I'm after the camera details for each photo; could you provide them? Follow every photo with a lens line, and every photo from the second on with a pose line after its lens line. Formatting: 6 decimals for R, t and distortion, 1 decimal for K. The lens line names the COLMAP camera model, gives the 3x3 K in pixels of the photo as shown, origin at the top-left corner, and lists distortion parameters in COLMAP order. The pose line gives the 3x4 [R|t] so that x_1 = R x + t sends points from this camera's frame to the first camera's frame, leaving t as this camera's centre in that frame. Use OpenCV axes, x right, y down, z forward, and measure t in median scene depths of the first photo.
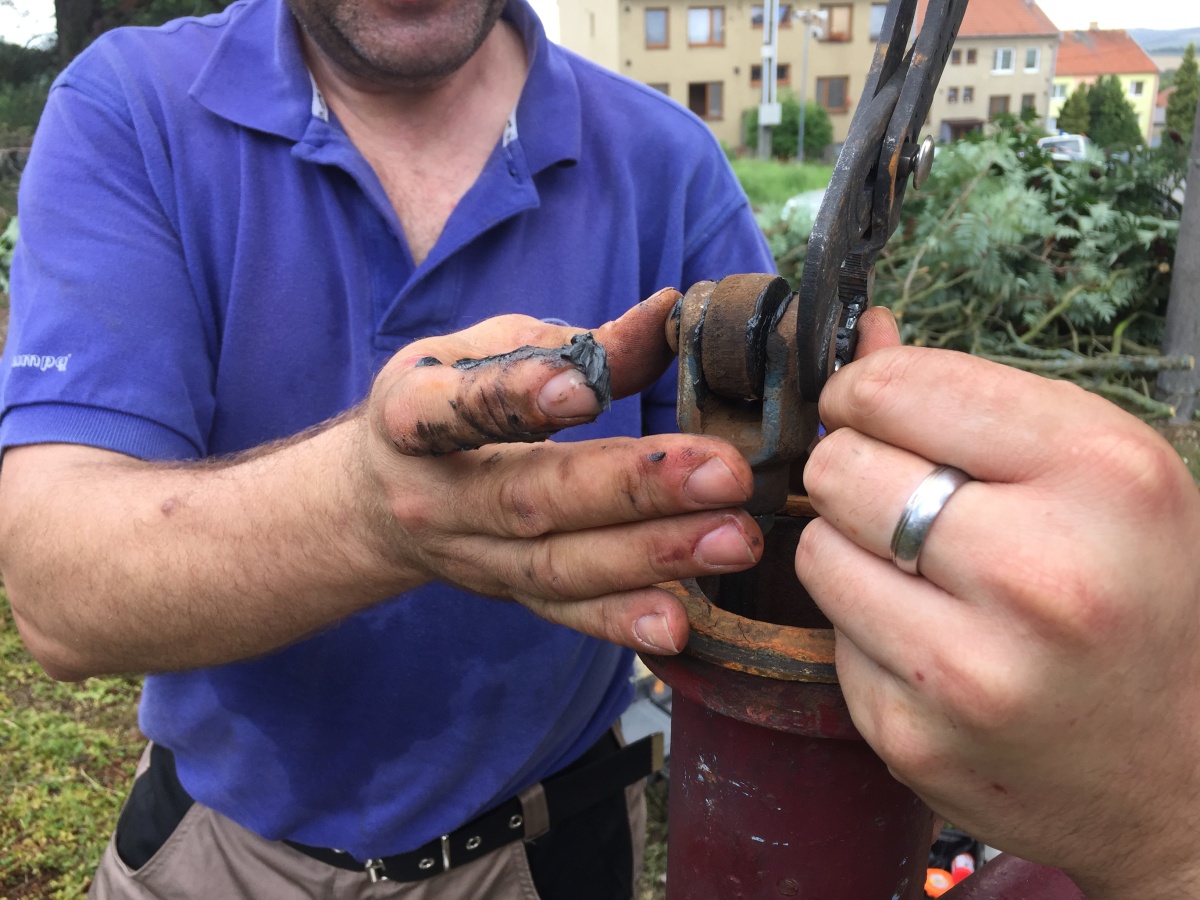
lens RADIAL K [[1011.0, 0, 600.0], [0, 1011.0, 450.0], [0, 0, 1]] dist [-0.009600, -0.010453]
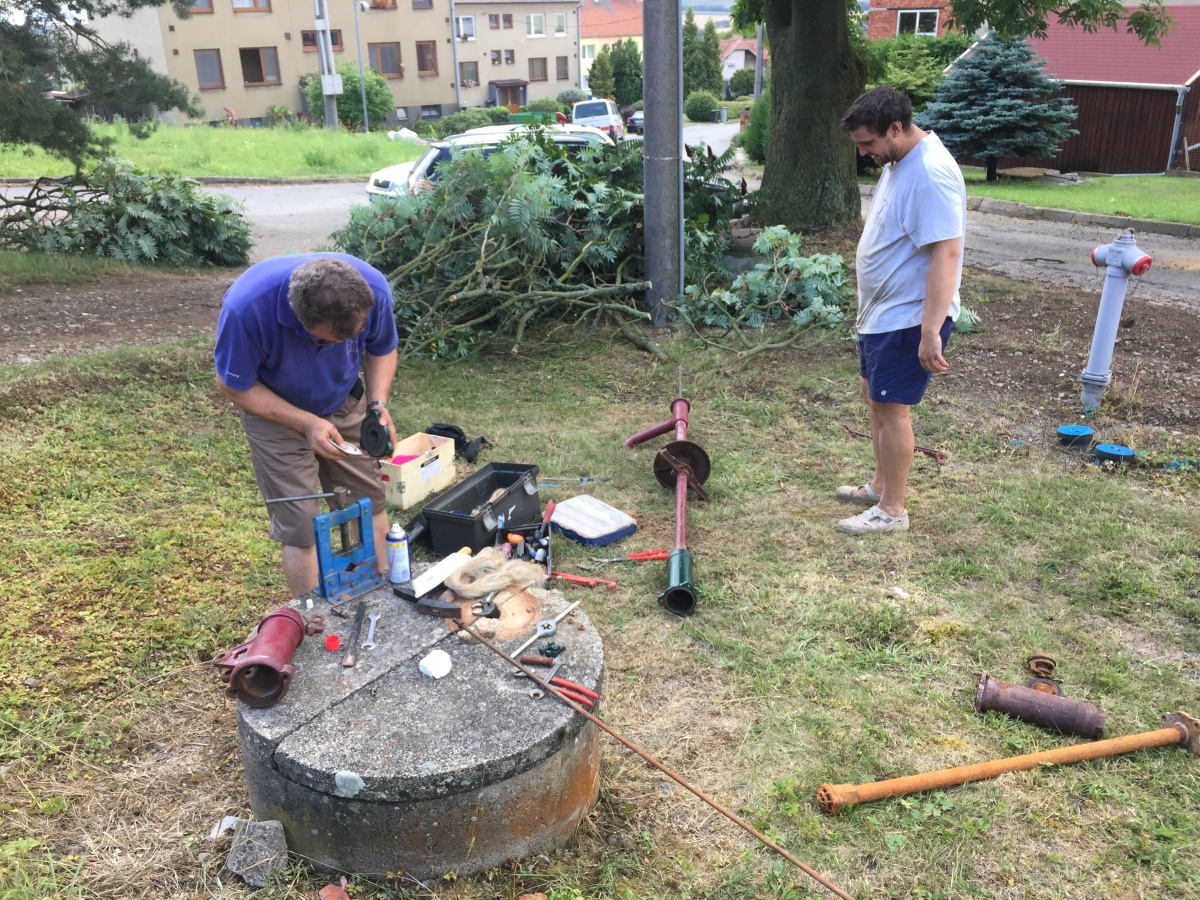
lens RADIAL K [[1011.0, 0, 600.0], [0, 1011.0, 450.0], [0, 0, 1]] dist [-0.009600, -0.010453]
pose [[0.915609, -0.148812, 0.373518, -0.120998], [0.133286, 0.988796, 0.067219, 0.045181], [-0.379336, -0.011761, 0.925184, -0.394117]]
